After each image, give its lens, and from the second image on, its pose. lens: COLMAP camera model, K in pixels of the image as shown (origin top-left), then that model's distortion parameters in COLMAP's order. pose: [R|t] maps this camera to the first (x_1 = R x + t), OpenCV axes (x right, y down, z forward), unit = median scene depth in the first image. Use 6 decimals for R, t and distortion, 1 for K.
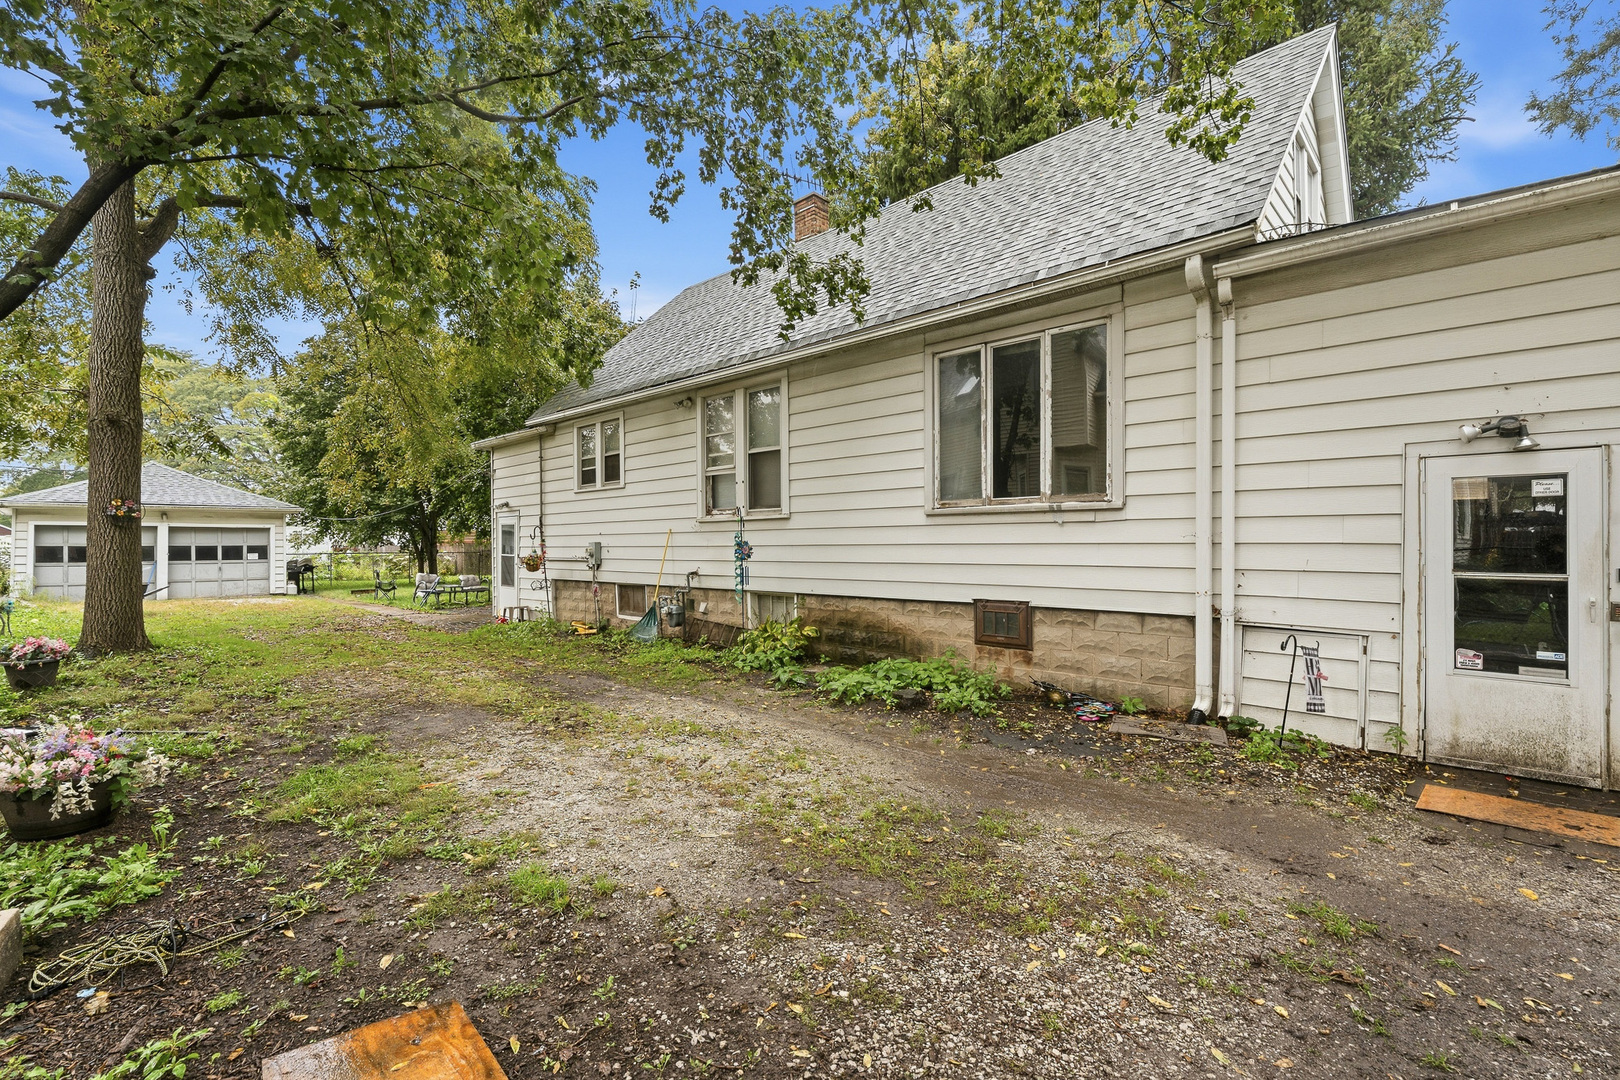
lens RADIAL K [[722.8, 0, 815.5], [0, 722.8, 545.9], [0, 0, 1]] dist [0.000987, 0.000563]
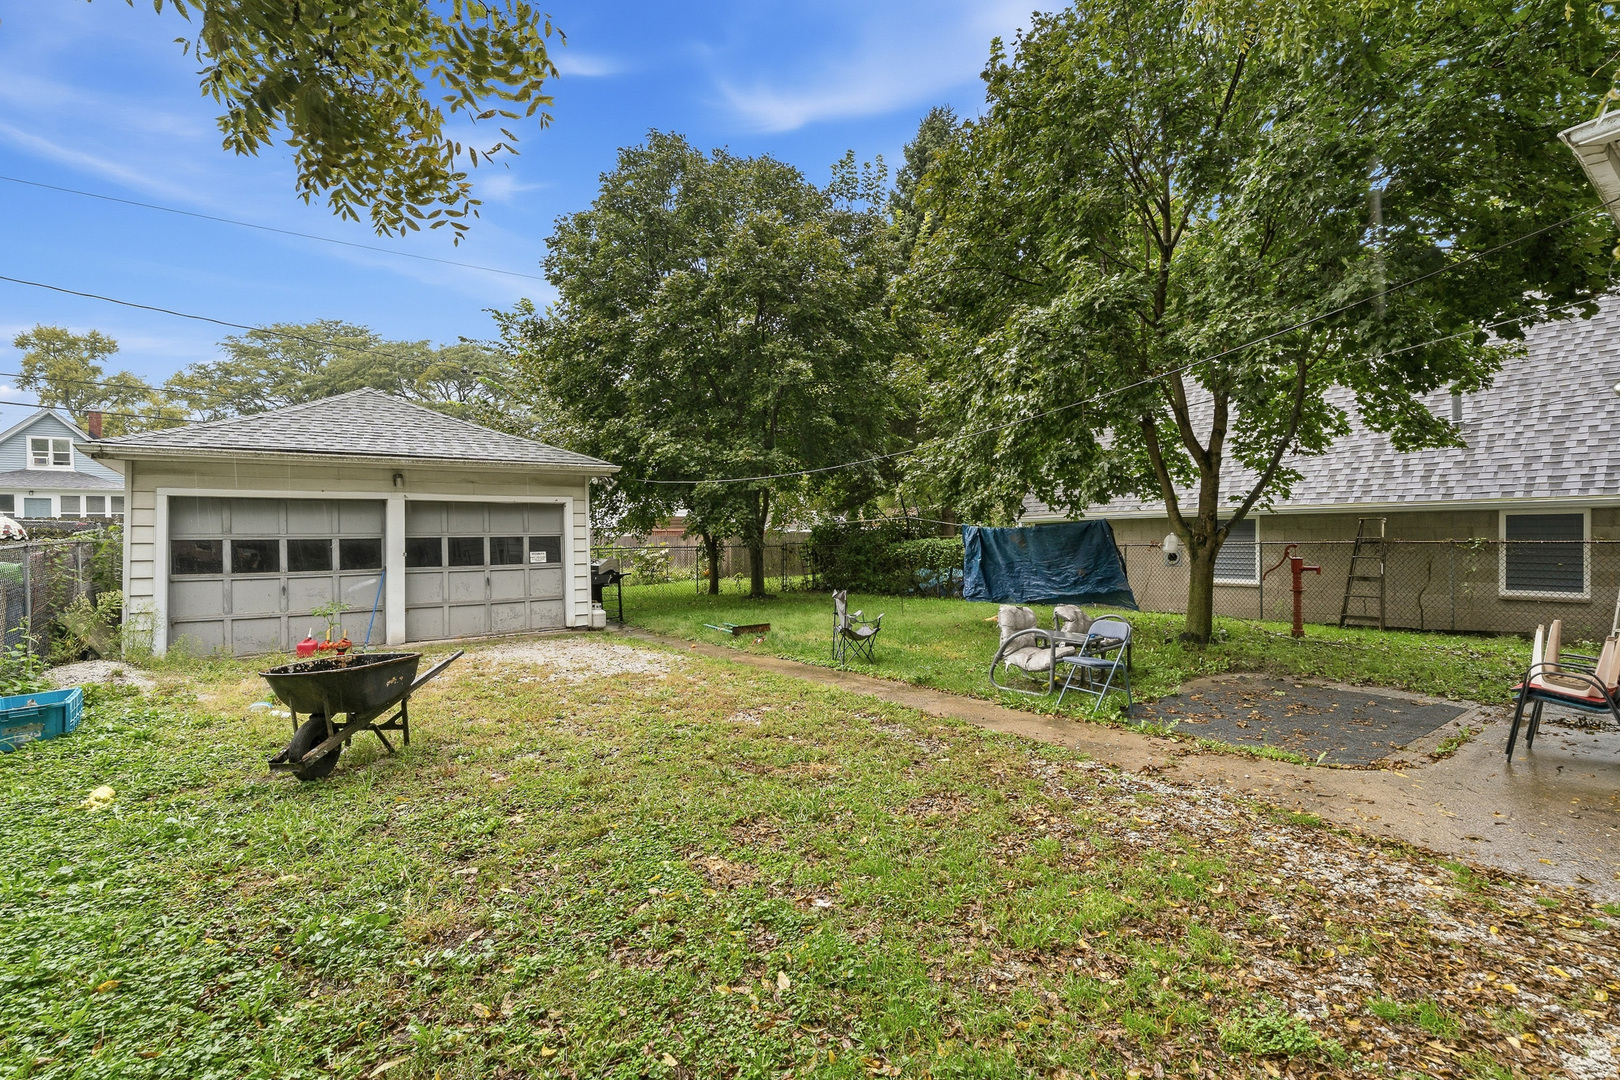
lens RADIAL K [[722.8, 0, 805.8], [0, 722.8, 548.1], [0, 0, 1]] dist [0.000987, 0.000563]
pose [[0.988014, -0.006653, -0.154218, -0.500578], [0.008926, 0.999861, 0.014055, 0.002130], [0.154103, -0.015263, 0.987937, 0.503260]]
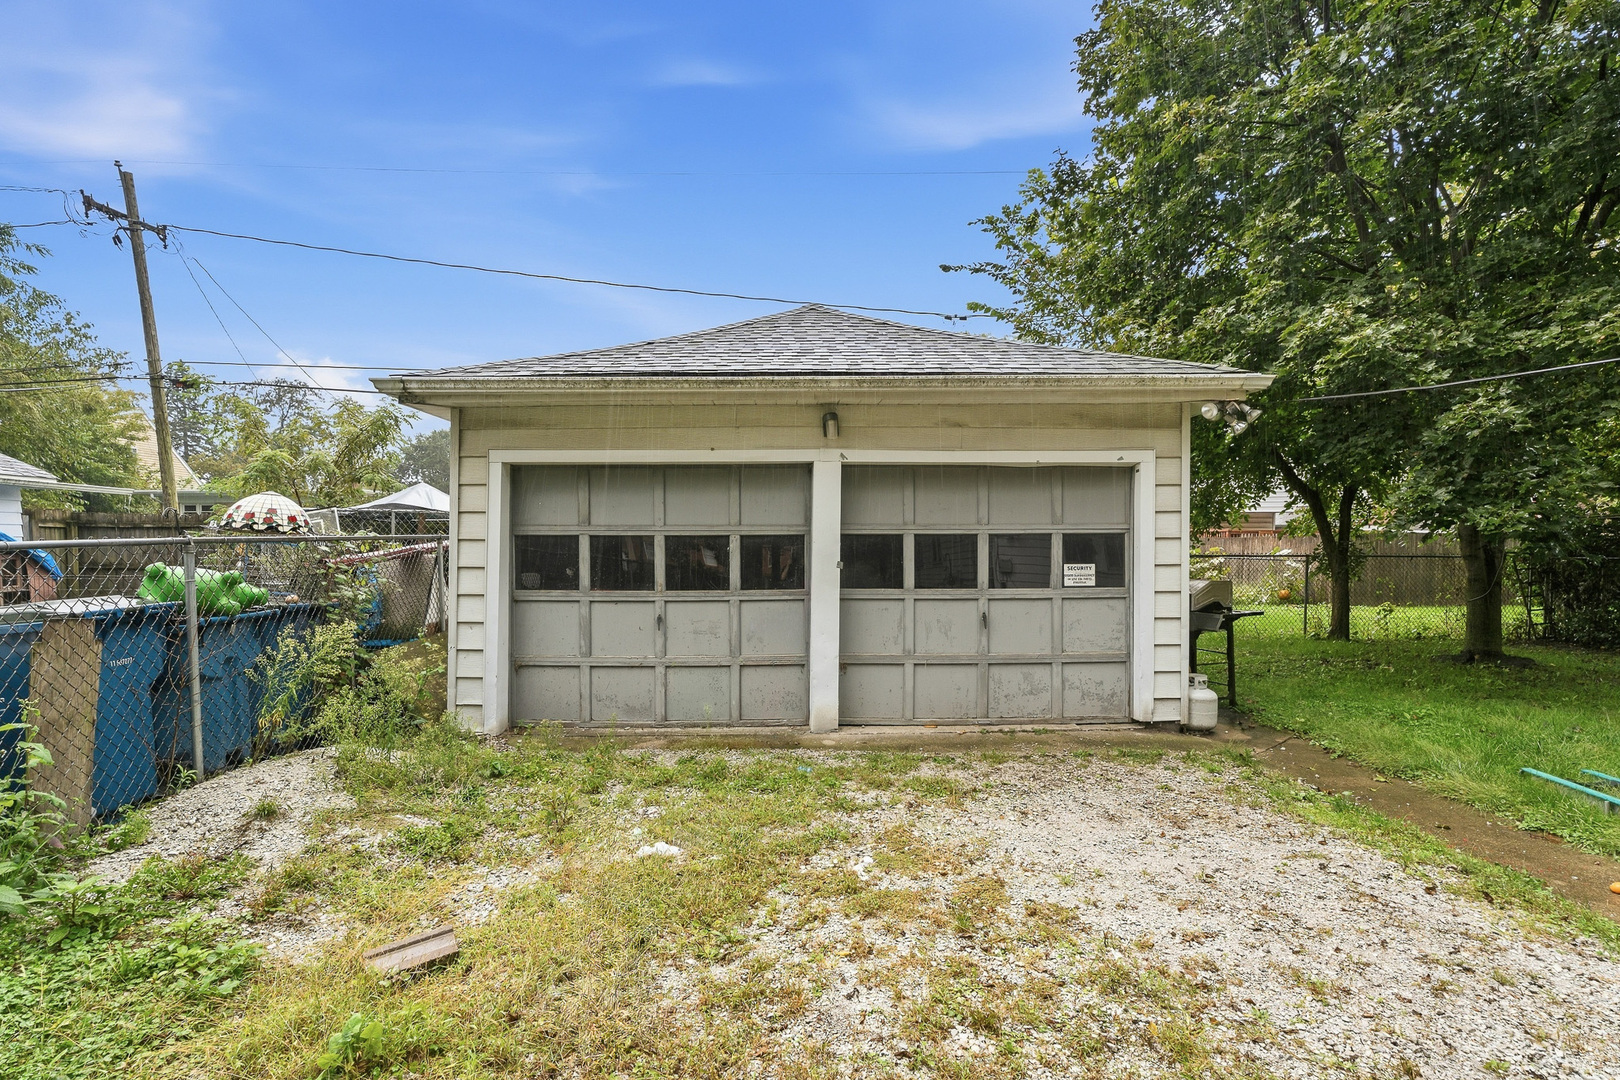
lens RADIAL K [[722.8, 0, 812.9], [0, 722.8, 550.9], [0, 0, 1]] dist [0.000987, 0.000563]
pose [[0.717777, 0.007600, -0.696231, -0.664294], [-0.000675, 0.999948, 0.010220, 0.003217], [0.696272, -0.006866, 0.717745, 0.742780]]
